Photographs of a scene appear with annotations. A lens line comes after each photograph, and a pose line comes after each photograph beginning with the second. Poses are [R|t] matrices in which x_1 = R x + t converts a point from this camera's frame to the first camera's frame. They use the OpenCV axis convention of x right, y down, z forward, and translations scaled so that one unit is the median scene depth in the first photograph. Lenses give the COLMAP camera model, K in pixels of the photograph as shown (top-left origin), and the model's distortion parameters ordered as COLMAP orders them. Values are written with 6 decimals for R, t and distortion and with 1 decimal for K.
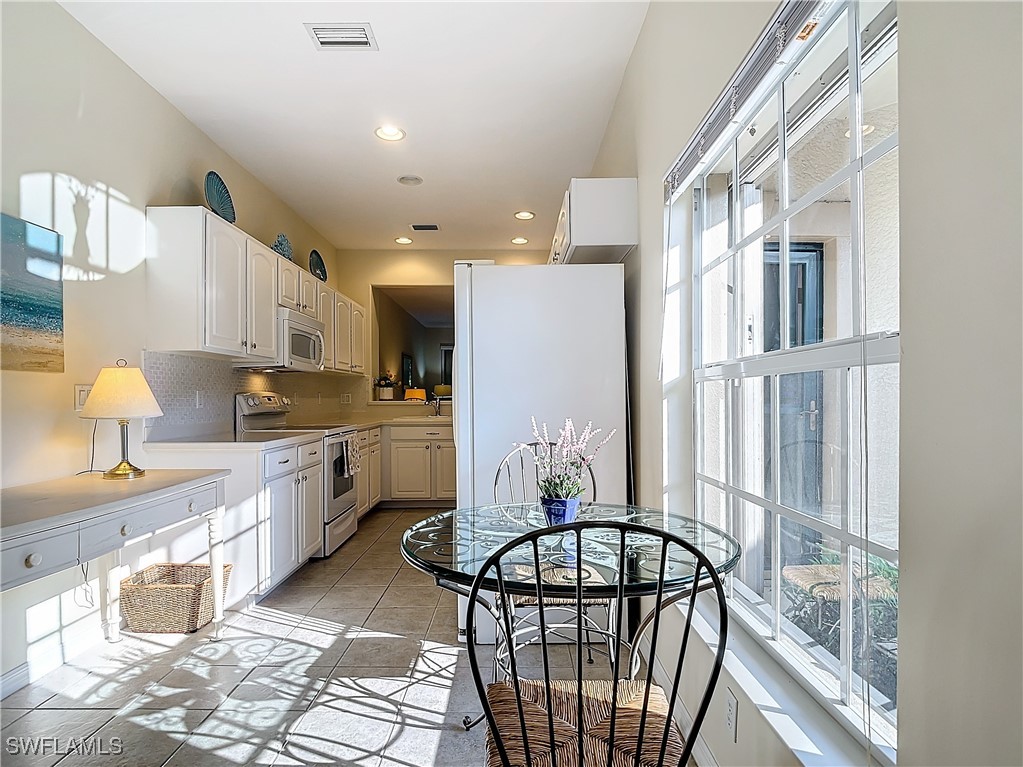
lens RADIAL K [[549.0, 0, 502.8], [0, 549.0, 386.0], [0, 0, 1]] dist [0.000127, -0.011834]
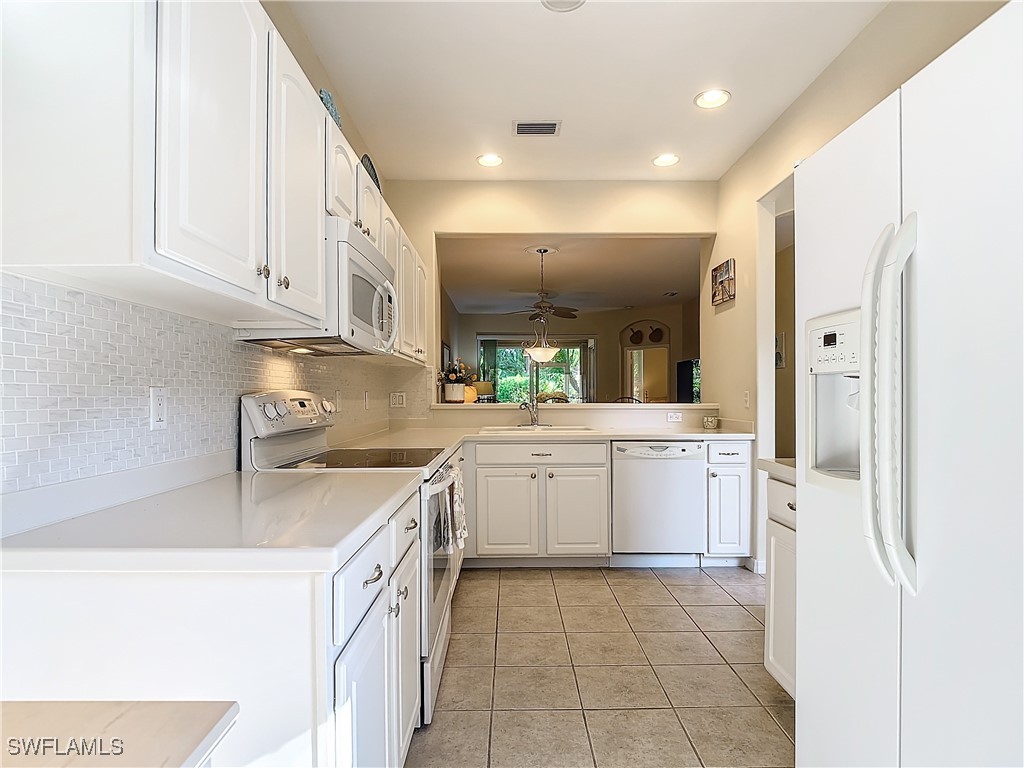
lens RADIAL K [[549.5, 0, 491.5], [0, 549.5, 393.4], [0, 0, 1]] dist [0.000127, -0.011834]
pose [[0.999907, -0.000478, -0.013620, -0.191612], [0.000716, 0.999847, 0.017475, 0.003579], [0.013610, -0.017483, 0.999755, 0.383595]]
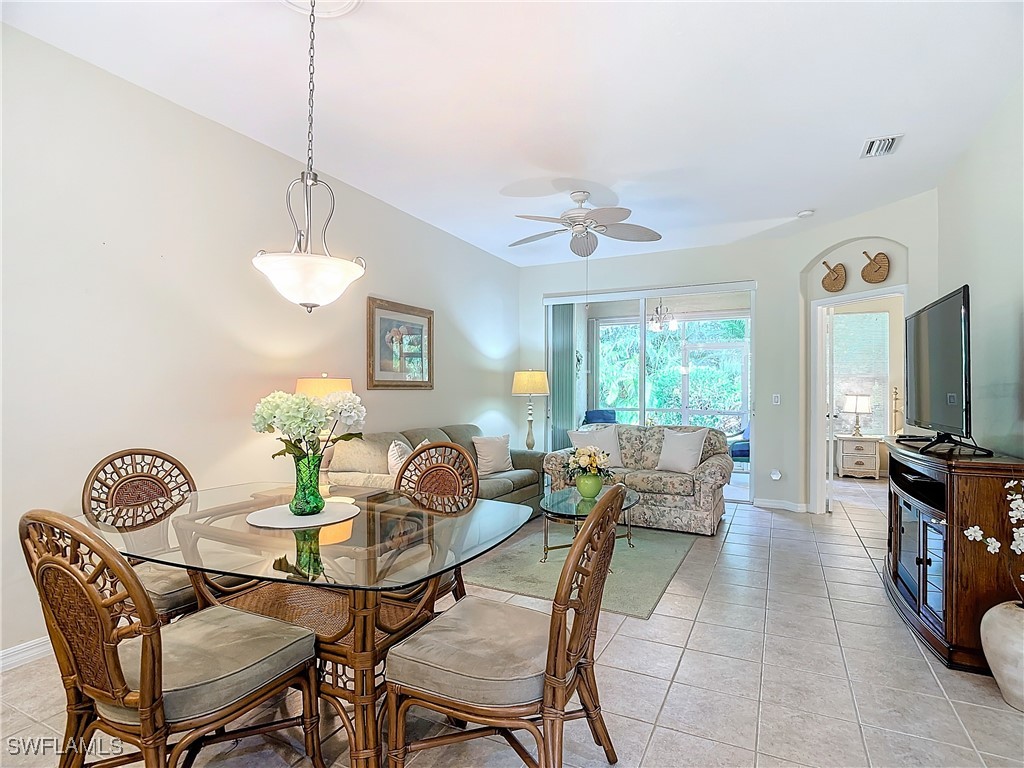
lens RADIAL K [[549.5, 0, 497.6], [0, 549.5, 386.8], [0, 0, 1]] dist [0.000127, -0.011834]
pose [[0.899187, -0.000052, -0.437565, 0.189872], [0.005830, 0.999913, 0.011862, 0.010805], [0.437527, -0.013217, 0.899108, 1.241830]]
